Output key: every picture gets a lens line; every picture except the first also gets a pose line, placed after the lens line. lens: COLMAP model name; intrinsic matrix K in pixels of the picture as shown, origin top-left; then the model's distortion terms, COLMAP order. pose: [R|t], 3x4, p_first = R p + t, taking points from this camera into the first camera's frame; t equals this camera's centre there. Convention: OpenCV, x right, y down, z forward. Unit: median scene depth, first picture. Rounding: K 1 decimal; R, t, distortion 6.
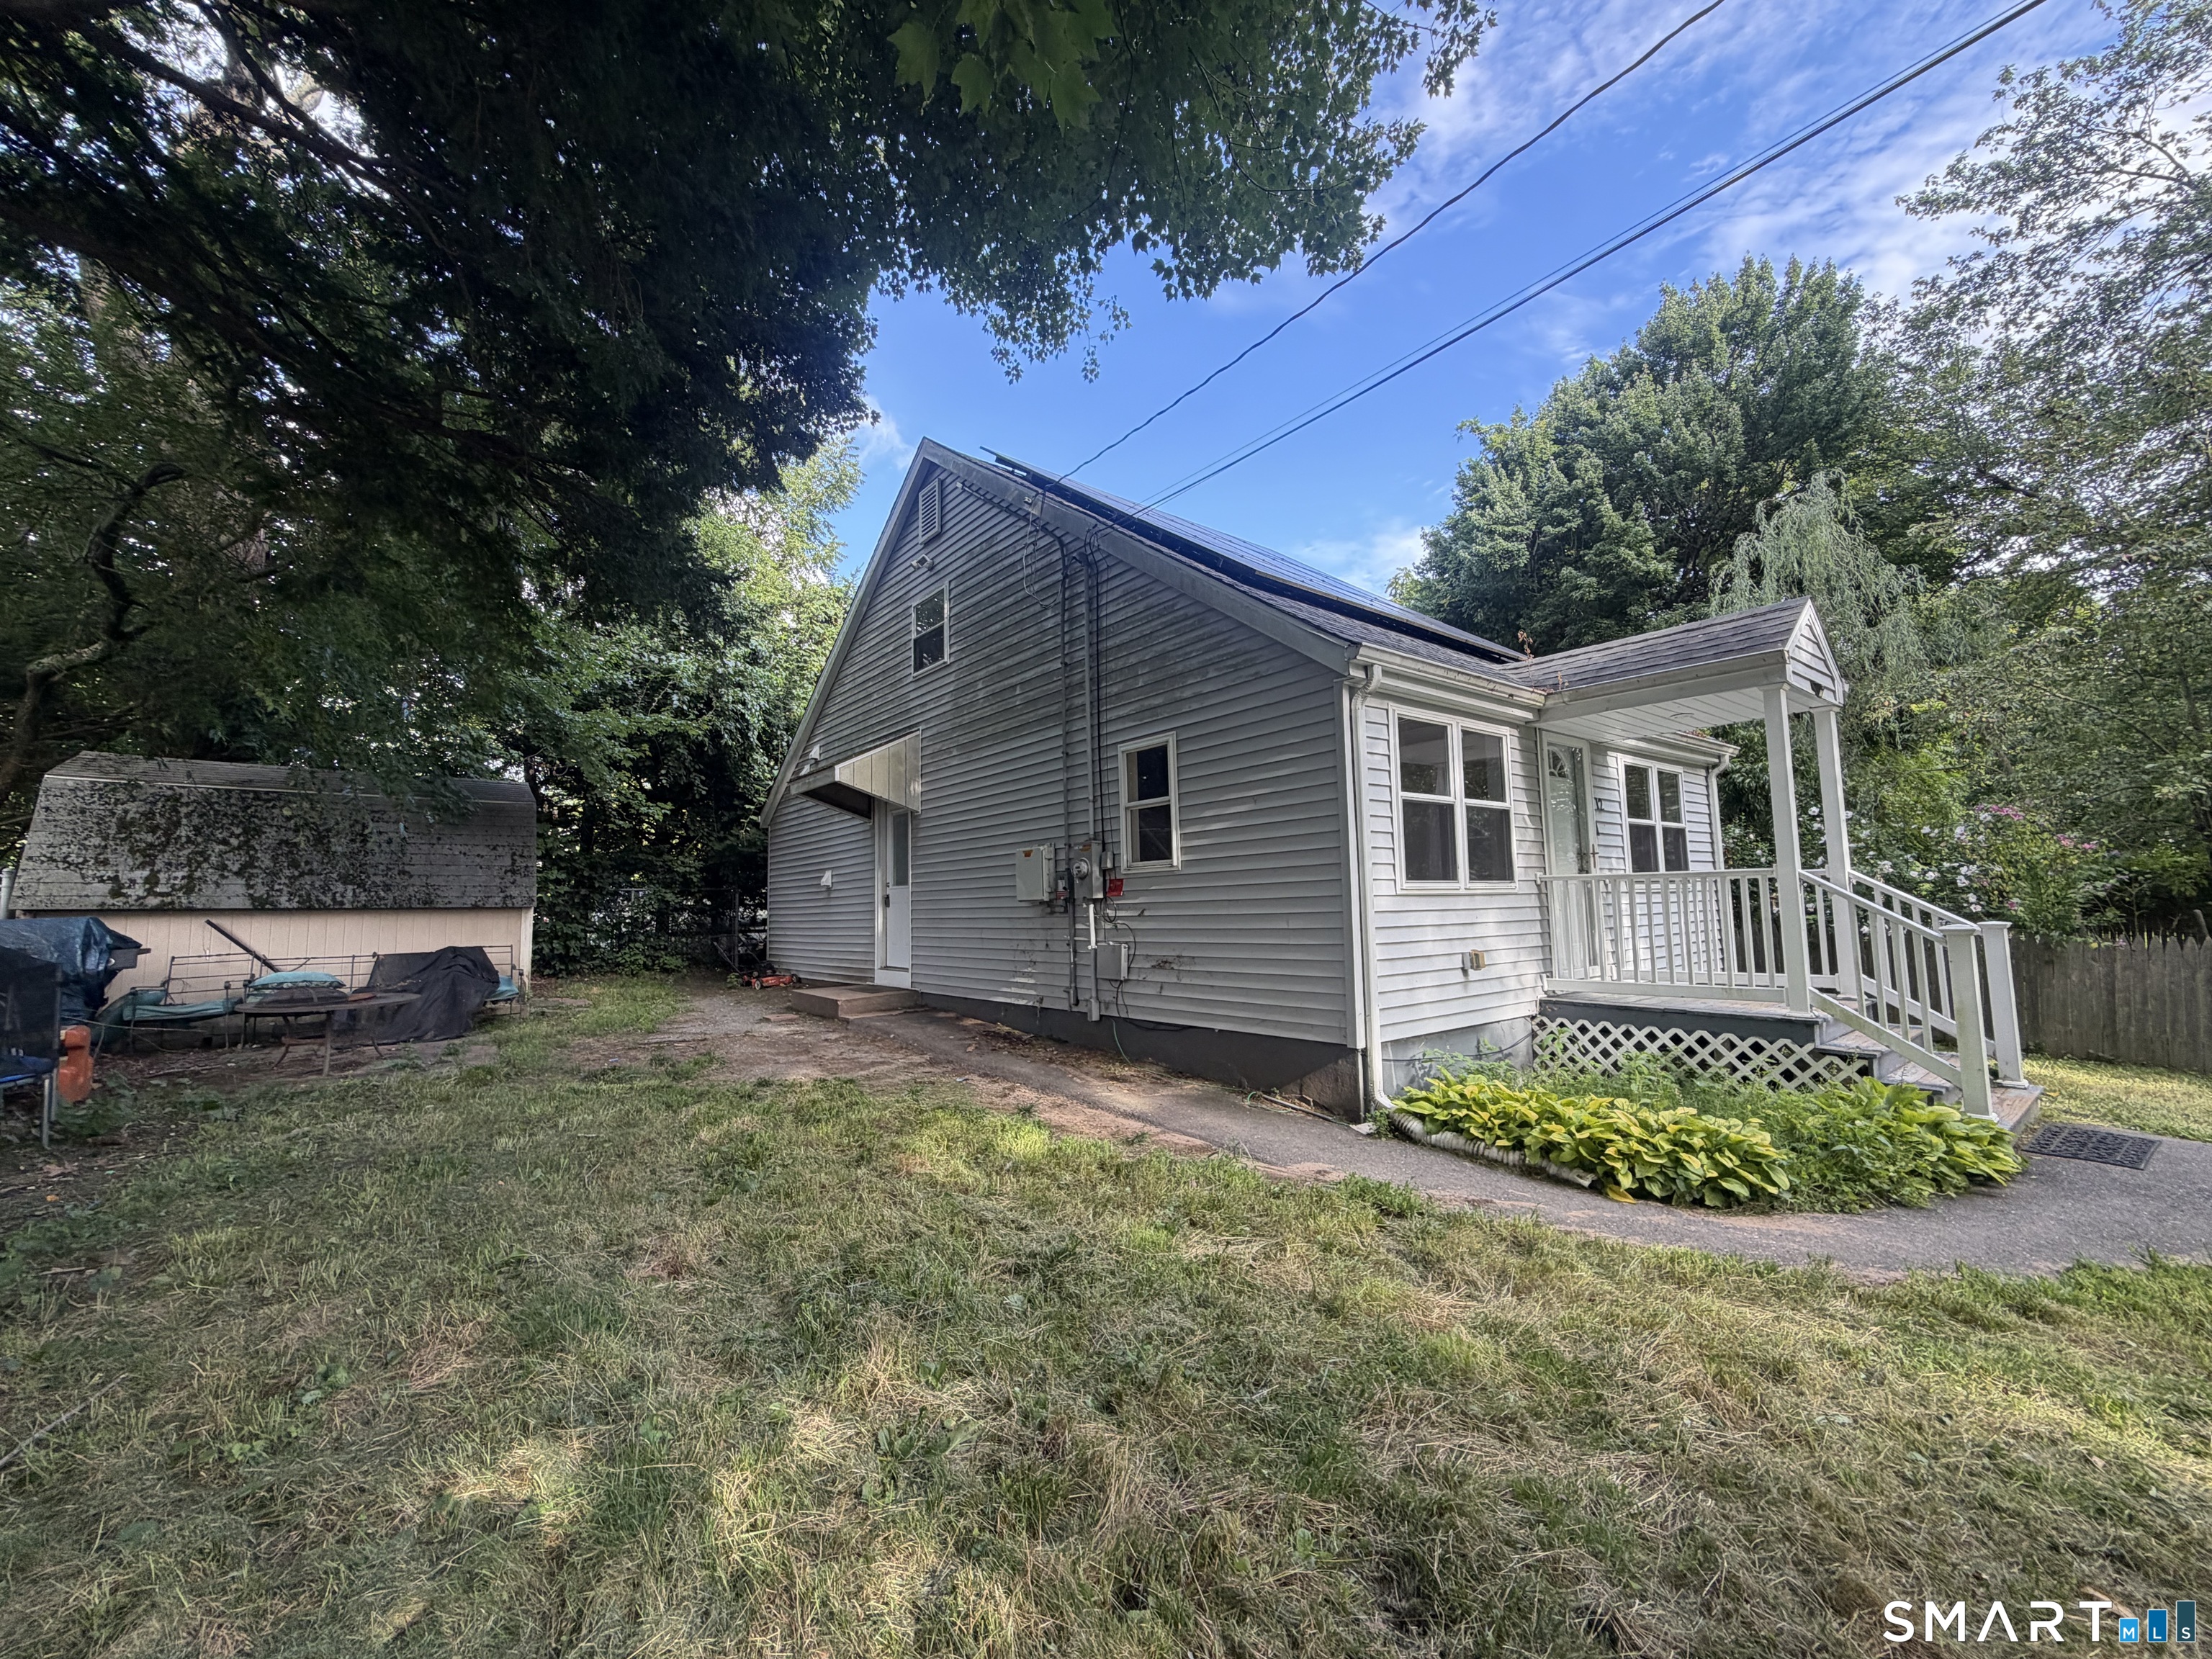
lens RADIAL K [[881.2, 0, 1107.4], [0, 881.2, 829.3], [0, 0, 1]] dist [-0.002446, -0.000841]
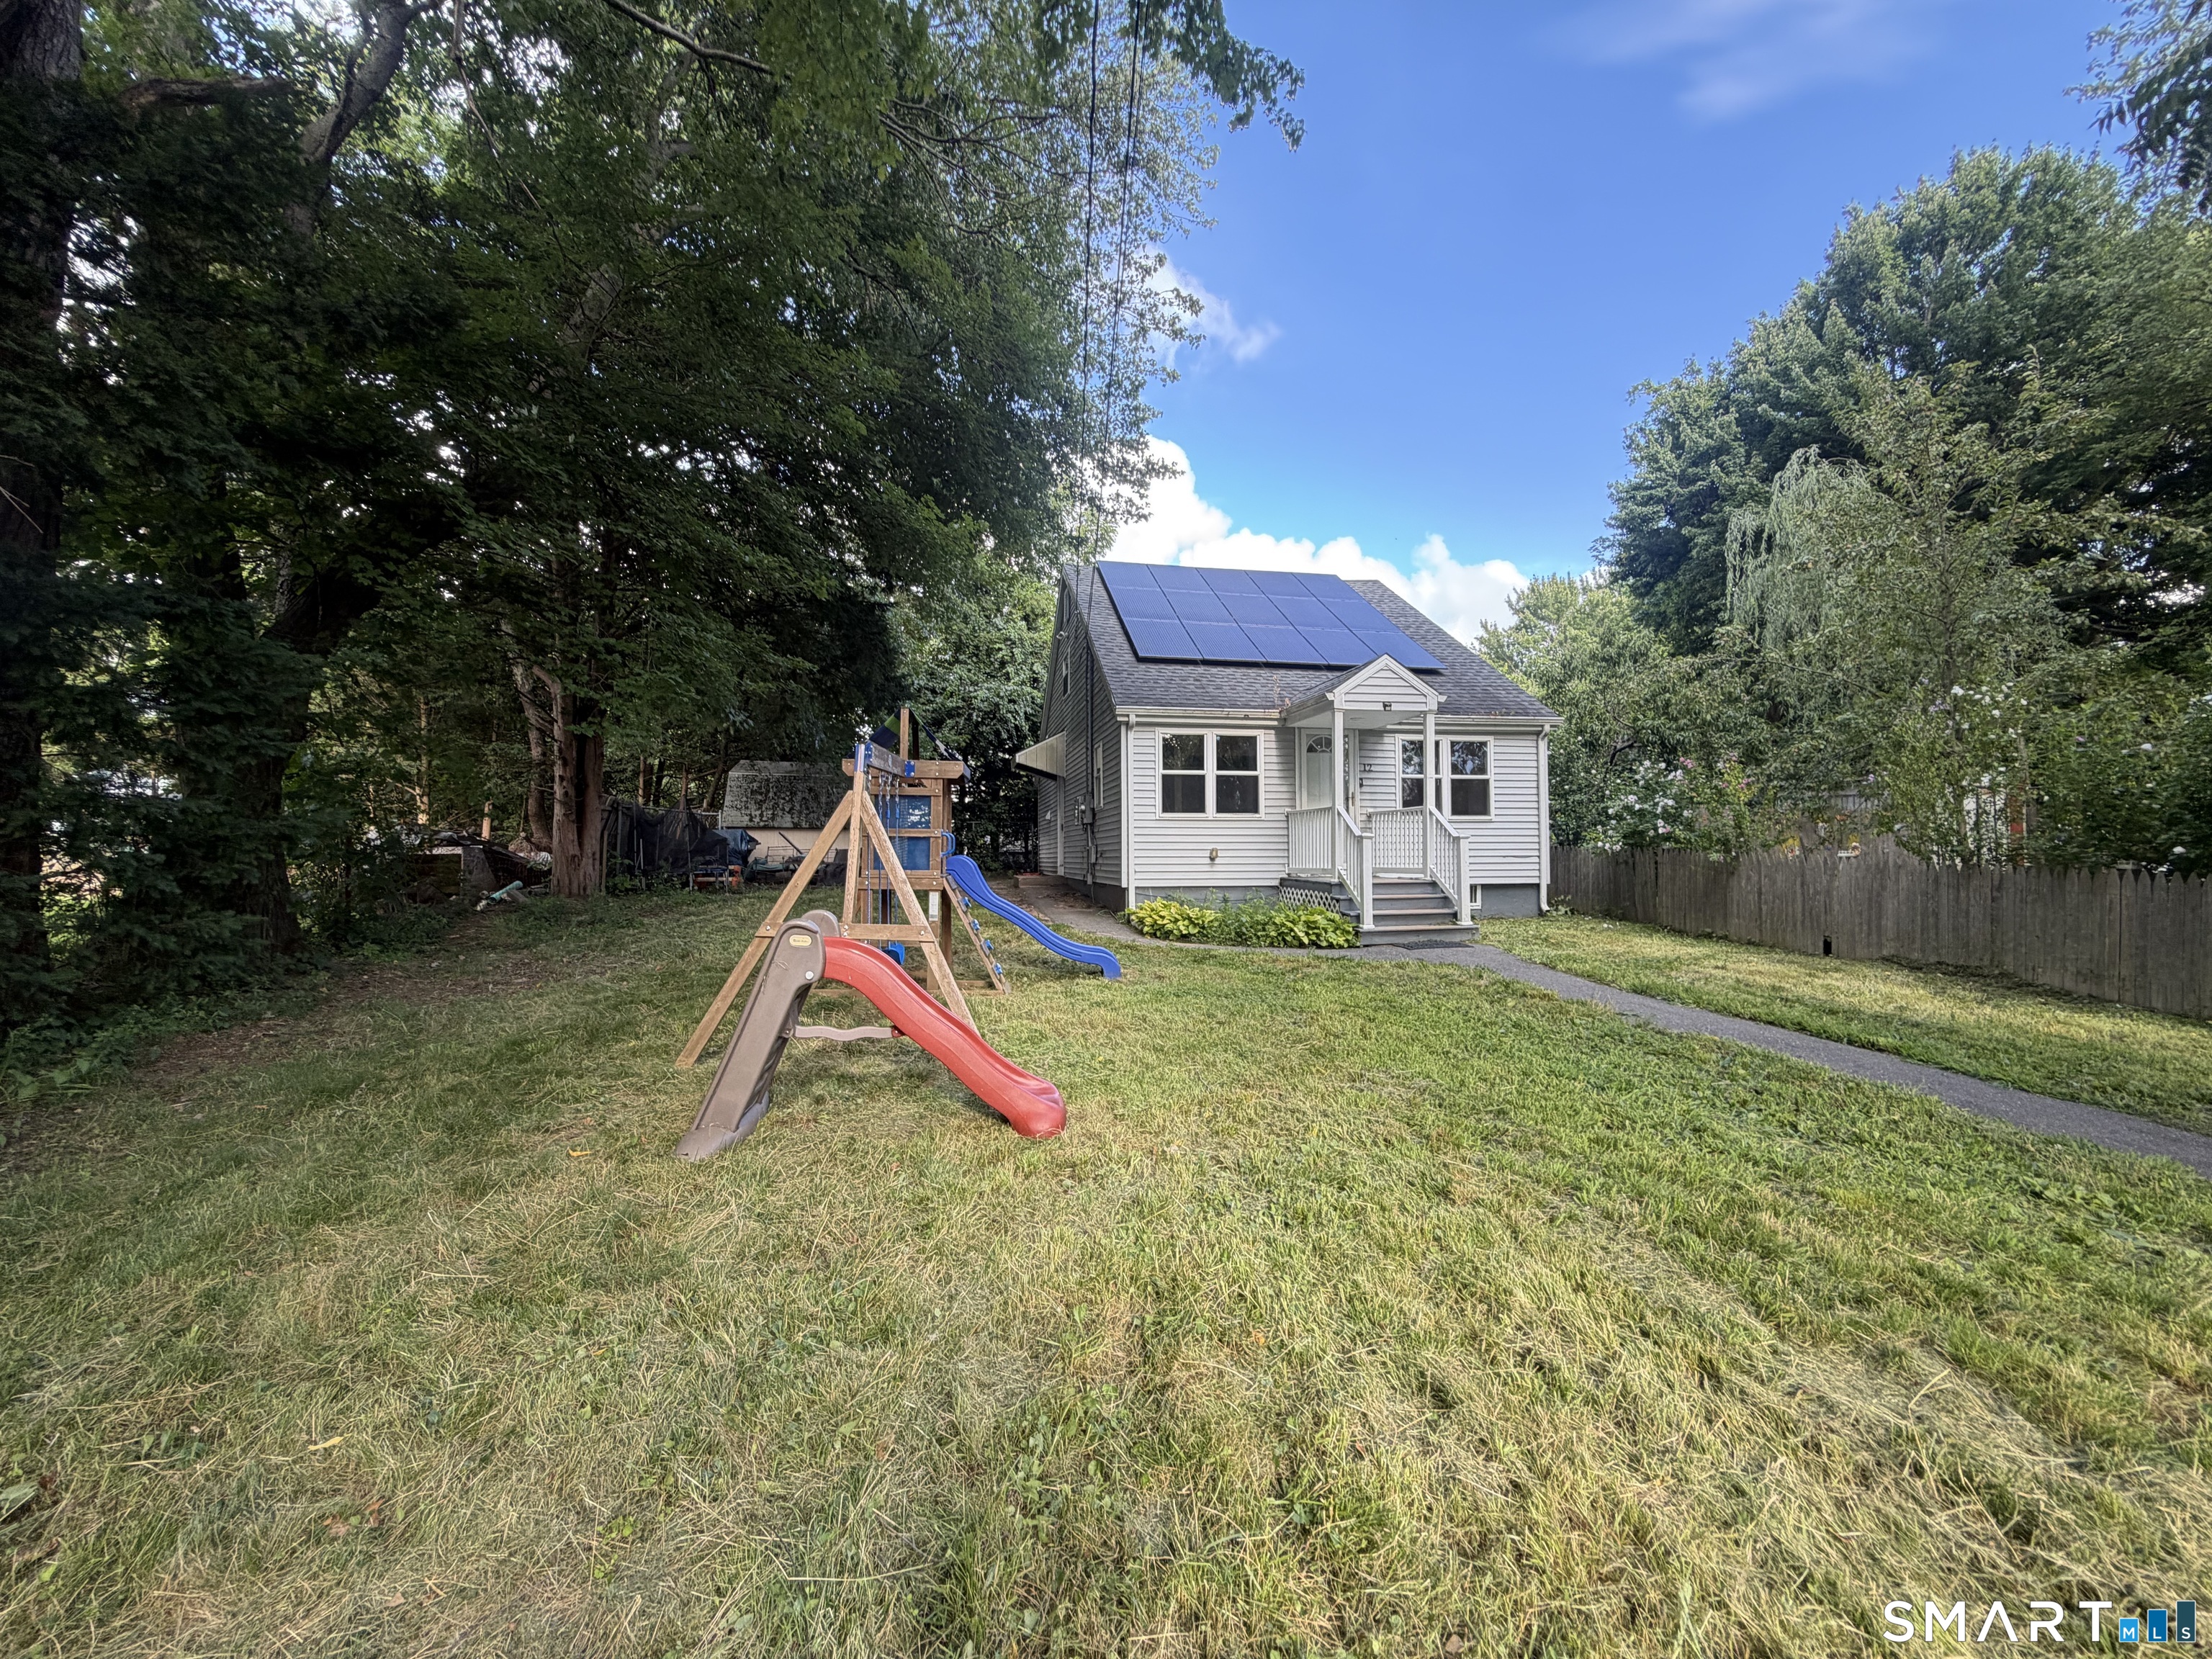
lens RADIAL K [[881.2, 0, 1106.4], [0, 881.2, 828.8], [0, 0, 1]] dist [-0.002446, -0.000841]
pose [[0.875702, 0.006190, -0.482813, 0.923452], [0.024960, 0.998001, 0.058066, -0.022012], [0.482207, -0.062900, 0.873796, -0.670560]]
